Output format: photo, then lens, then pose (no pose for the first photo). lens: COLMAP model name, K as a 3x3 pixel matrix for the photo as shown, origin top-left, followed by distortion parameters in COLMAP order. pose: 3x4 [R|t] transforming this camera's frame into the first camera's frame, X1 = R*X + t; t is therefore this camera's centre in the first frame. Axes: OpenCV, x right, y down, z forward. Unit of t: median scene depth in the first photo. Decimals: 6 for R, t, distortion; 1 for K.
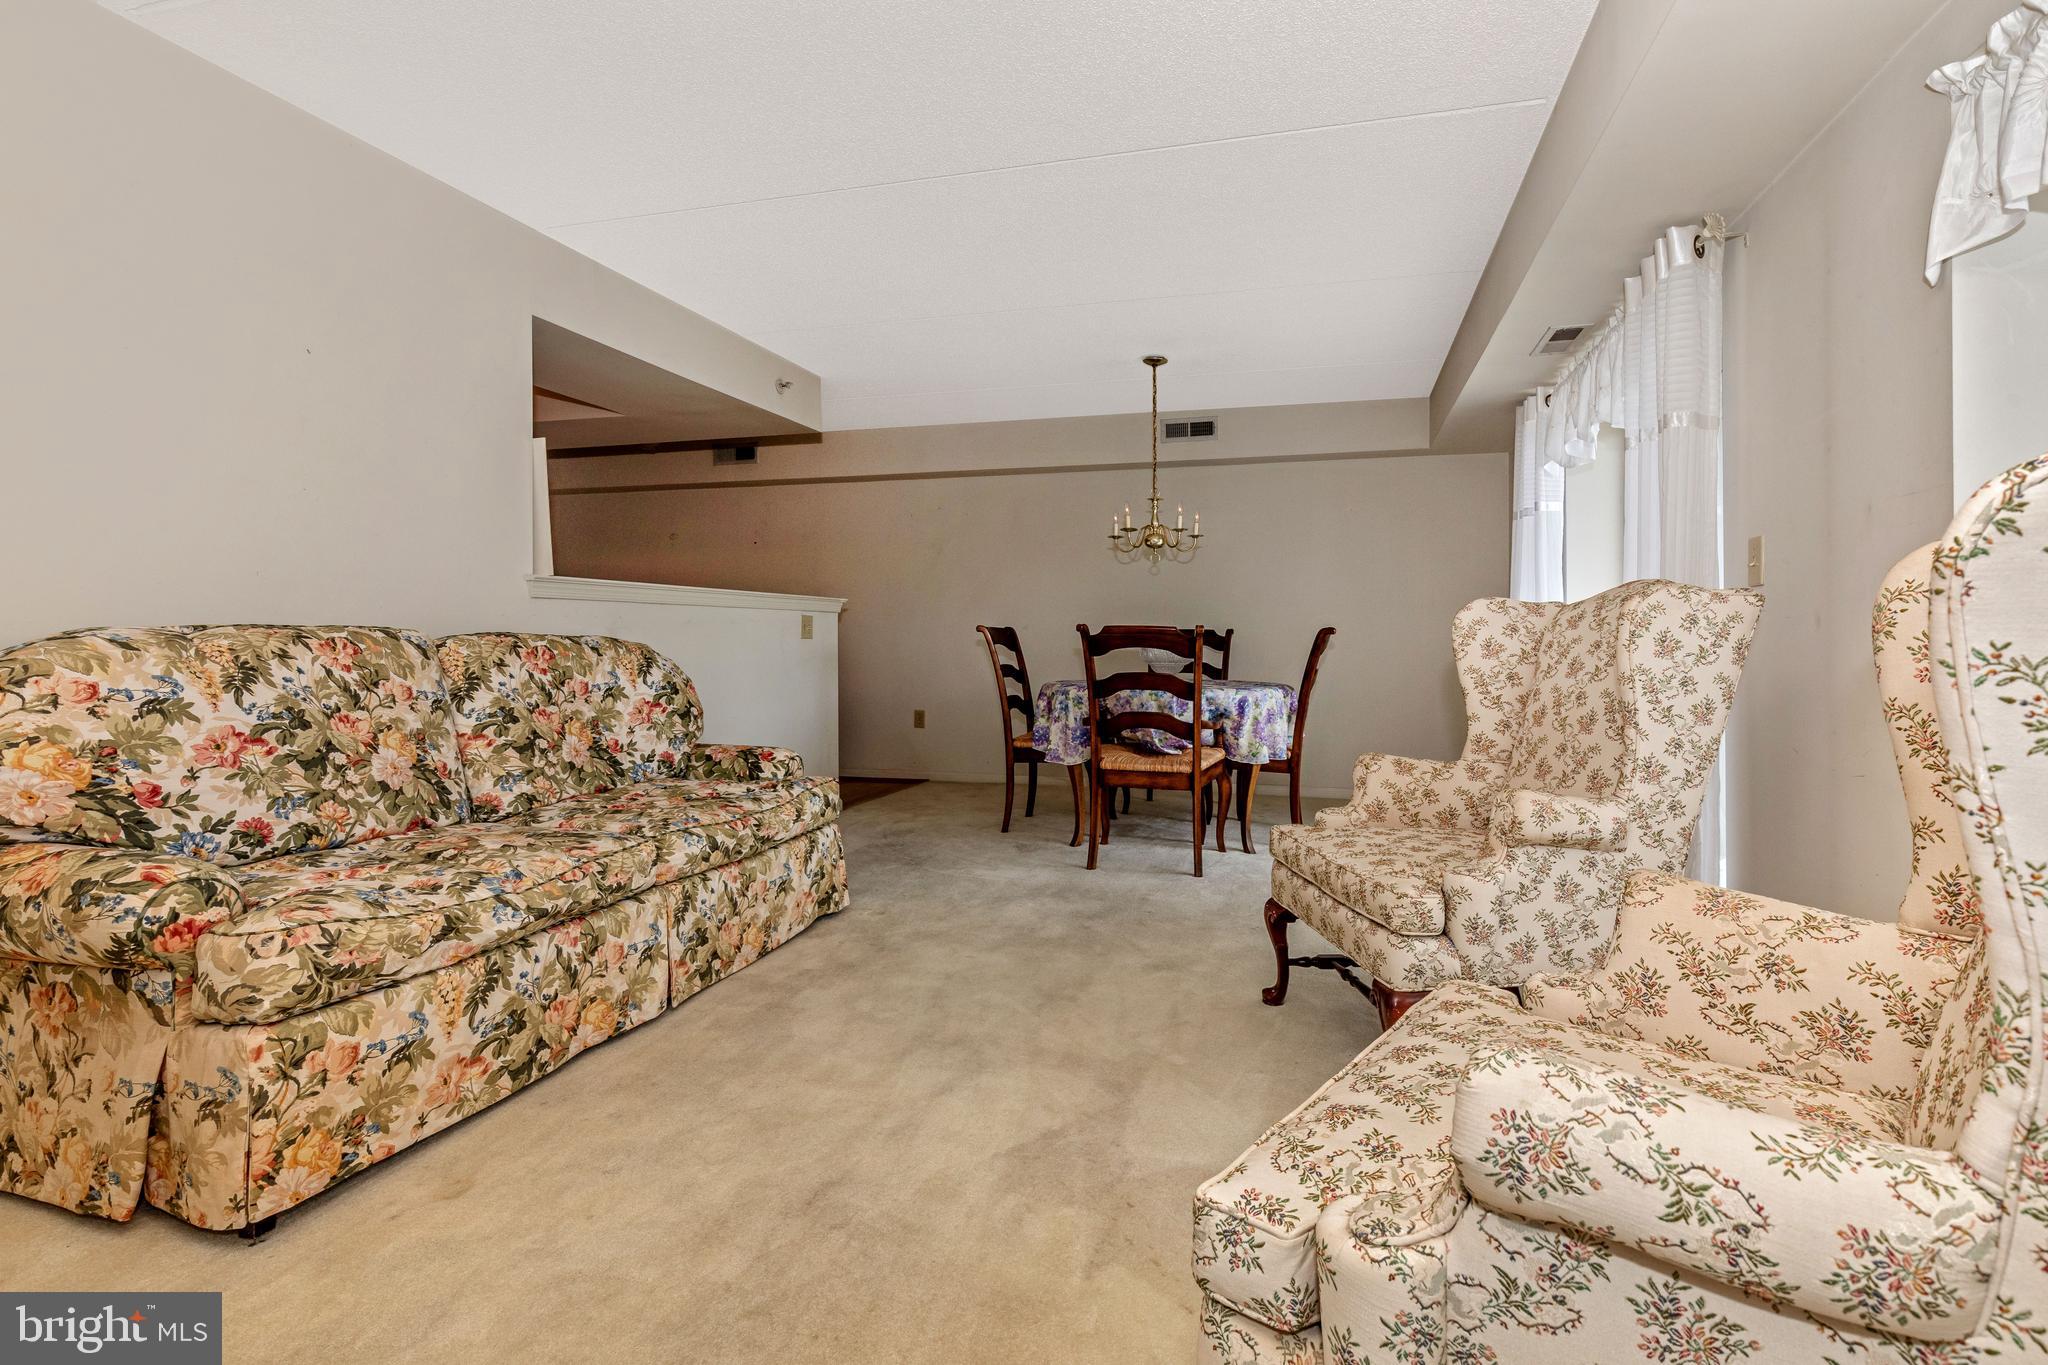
lens RADIAL K [[966.7, 0, 988.0], [0, 966.7, 619.4], [0, 0, 1]] dist [0.013828, -0.003309]
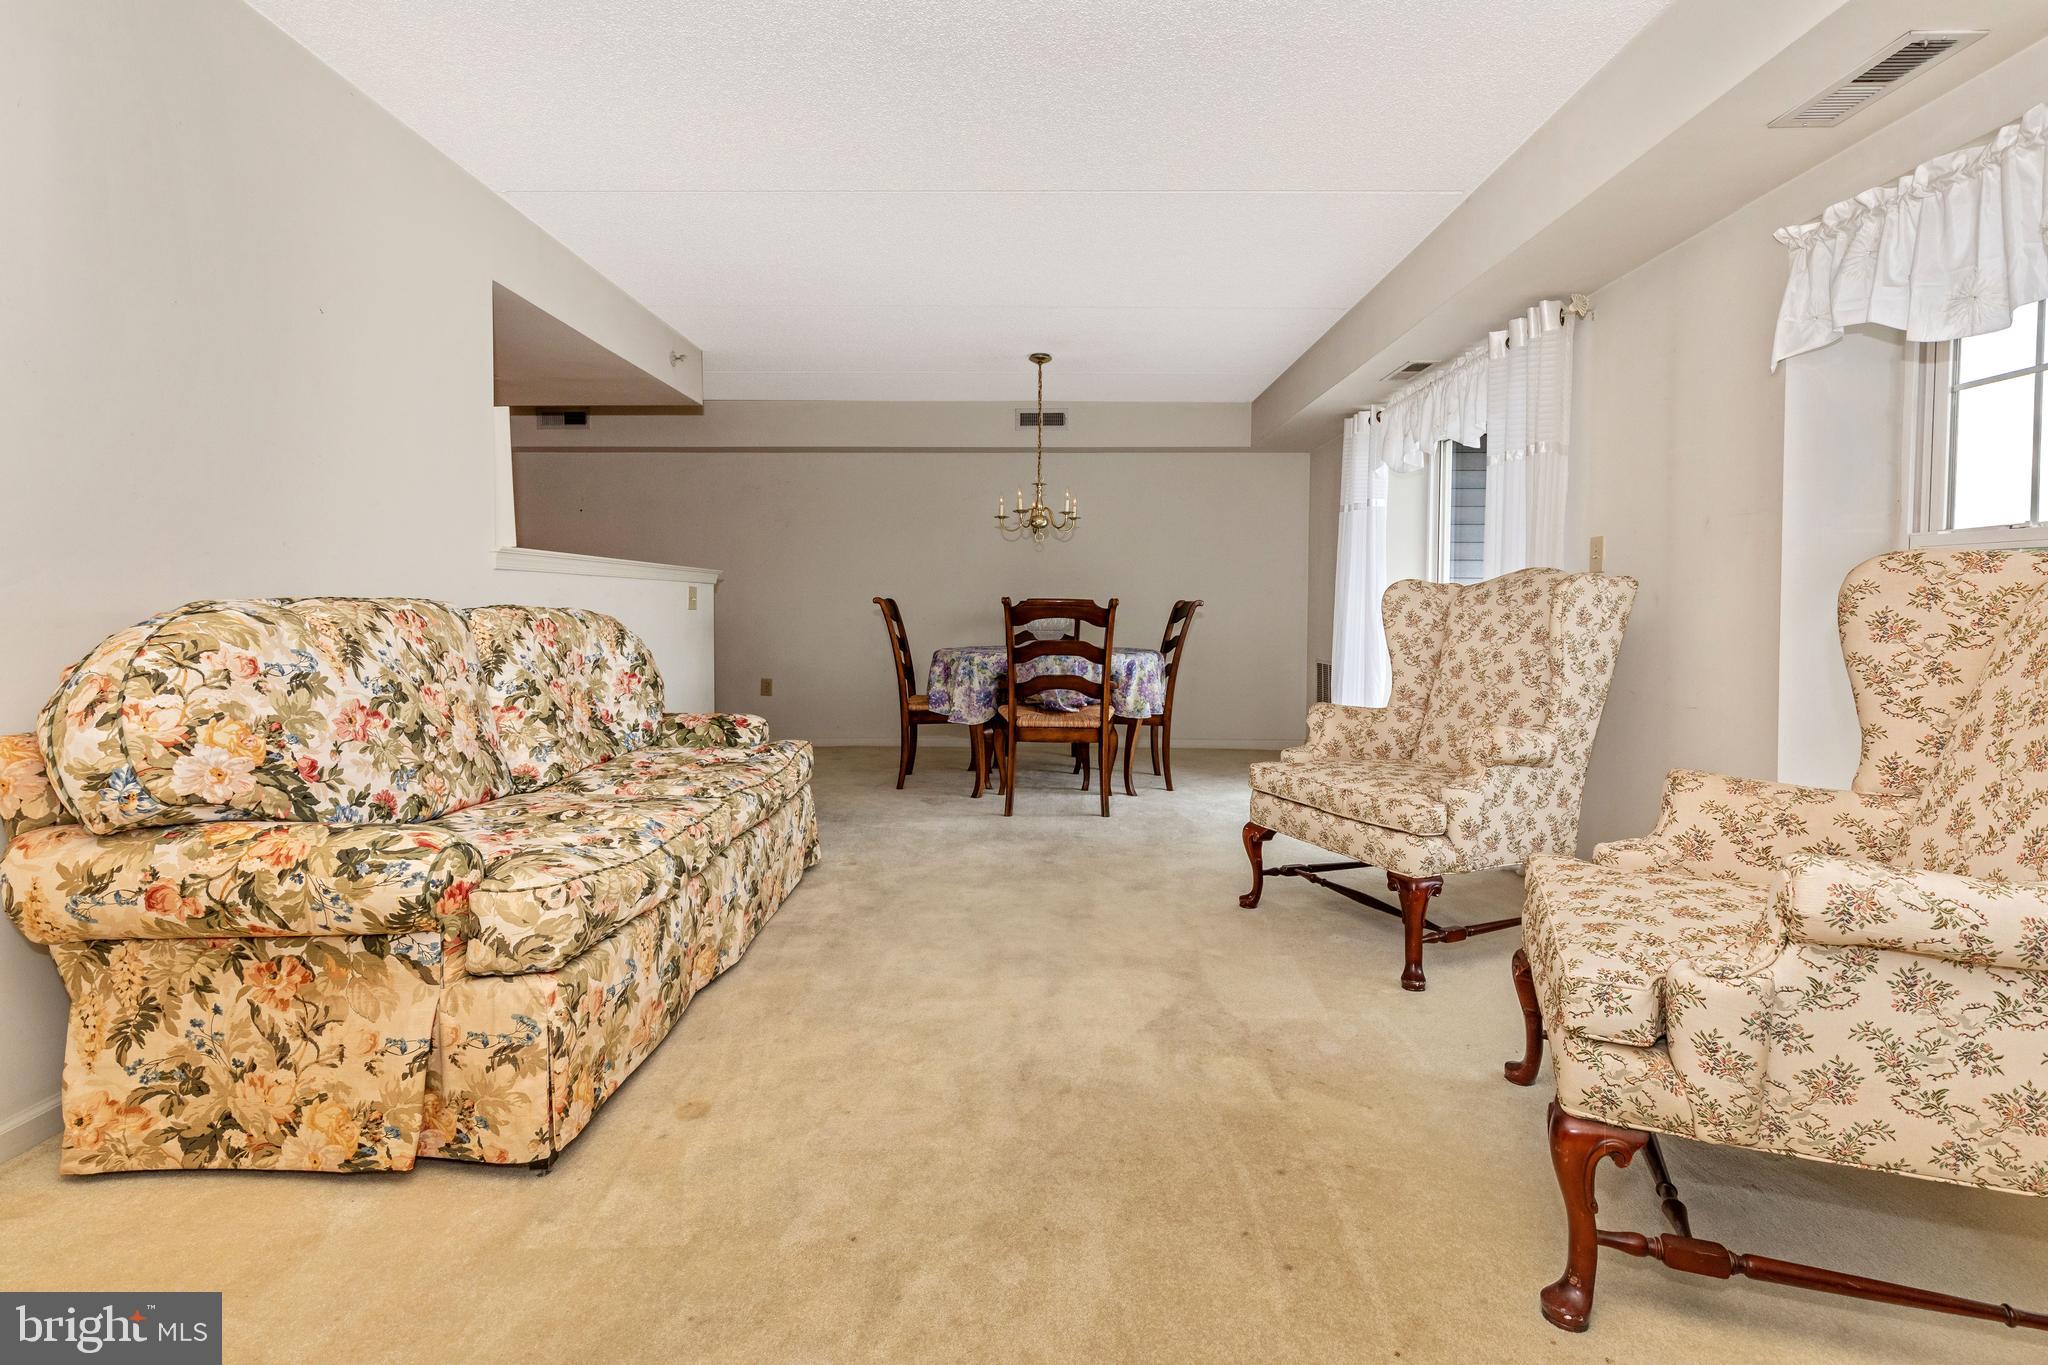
lens RADIAL K [[966.7, 0, 992.9], [0, 966.7, 624.8], [0, 0, 1]] dist [0.013828, -0.003309]
pose [[0.966142, -0.002872, 0.257995, -0.272449], [-0.006917, 0.999290, 0.037028, -0.004801], [-0.257919, -0.037559, 0.965436, -0.072203]]
